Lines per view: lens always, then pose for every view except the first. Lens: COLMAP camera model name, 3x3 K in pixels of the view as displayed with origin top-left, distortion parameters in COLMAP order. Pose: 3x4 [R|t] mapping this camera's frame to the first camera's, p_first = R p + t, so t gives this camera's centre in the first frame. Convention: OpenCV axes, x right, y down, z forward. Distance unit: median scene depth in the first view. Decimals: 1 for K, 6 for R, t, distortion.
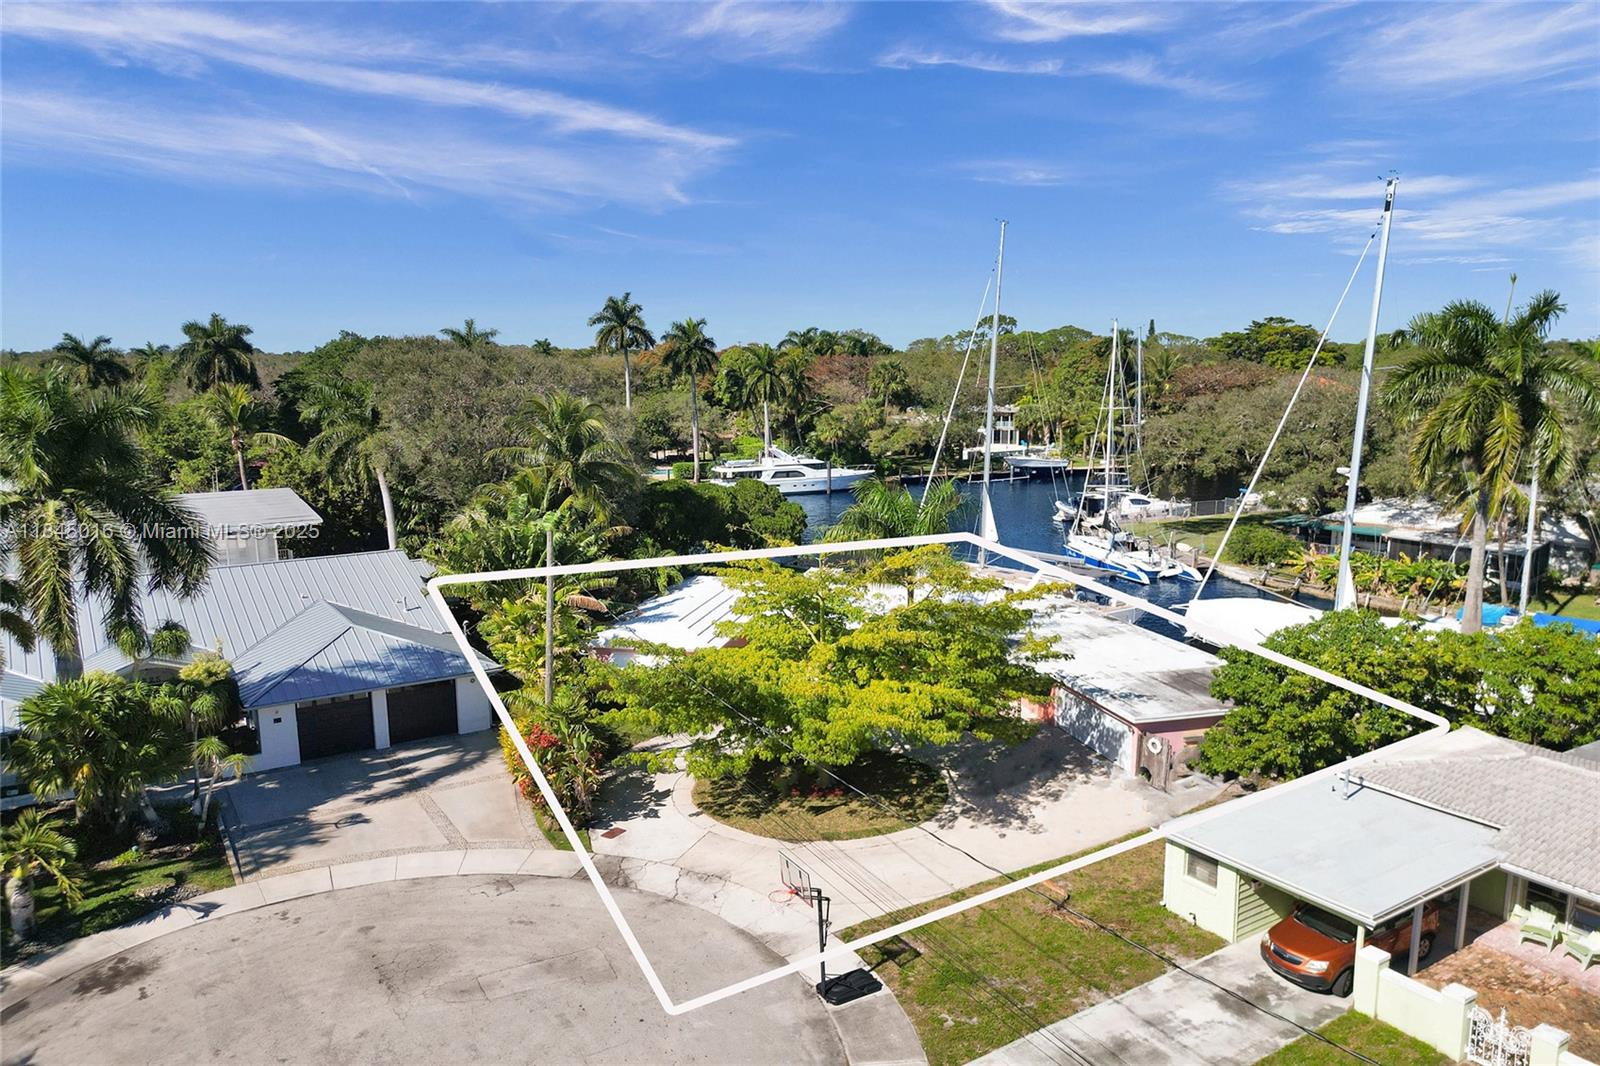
lens RADIAL K [[1136.5, 0, 792.7], [0, 1136.5, 533.4], [0, 0, 1]] dist [0.069724, -0.072135]
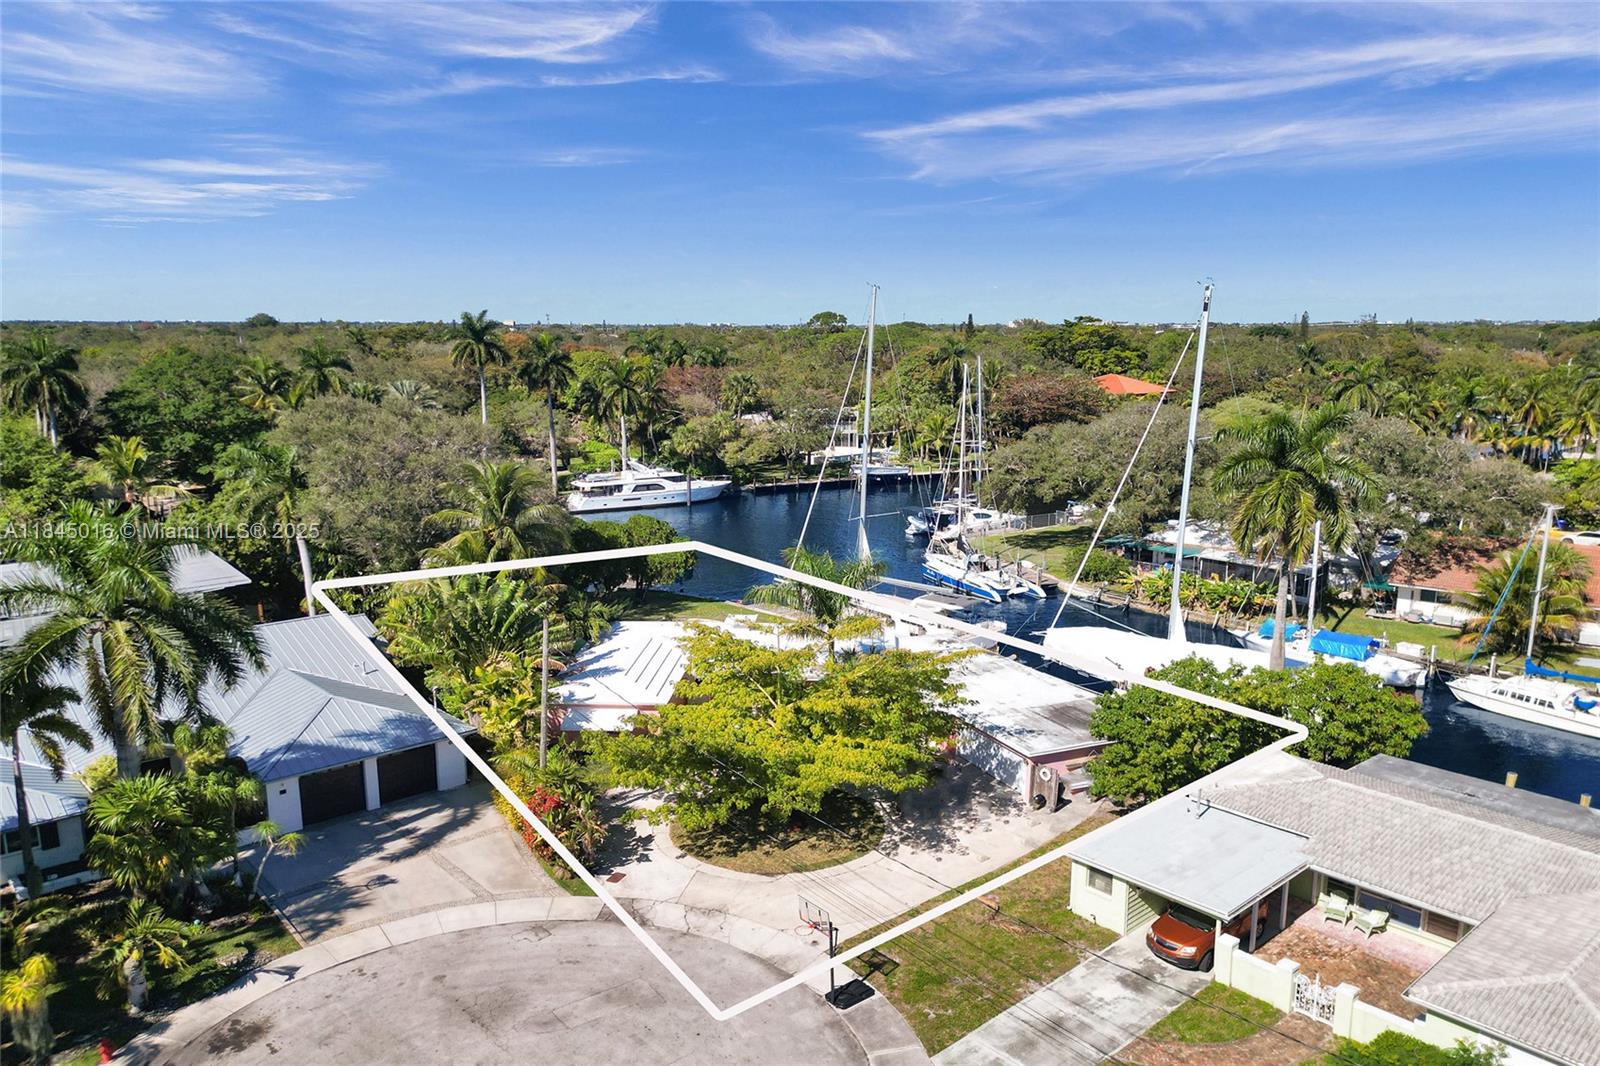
lens RADIAL K [[1154.7, 0, 794.9], [0, 1154.7, 542.1], [0, 0, 1]] dist [0.079788, -0.090110]
pose [[0.987493, -0.022187, 0.156094, -0.152555], [0.018483, 0.999513, 0.025142, -0.109908], [-0.156576, -0.021943, 0.987422, -0.205784]]
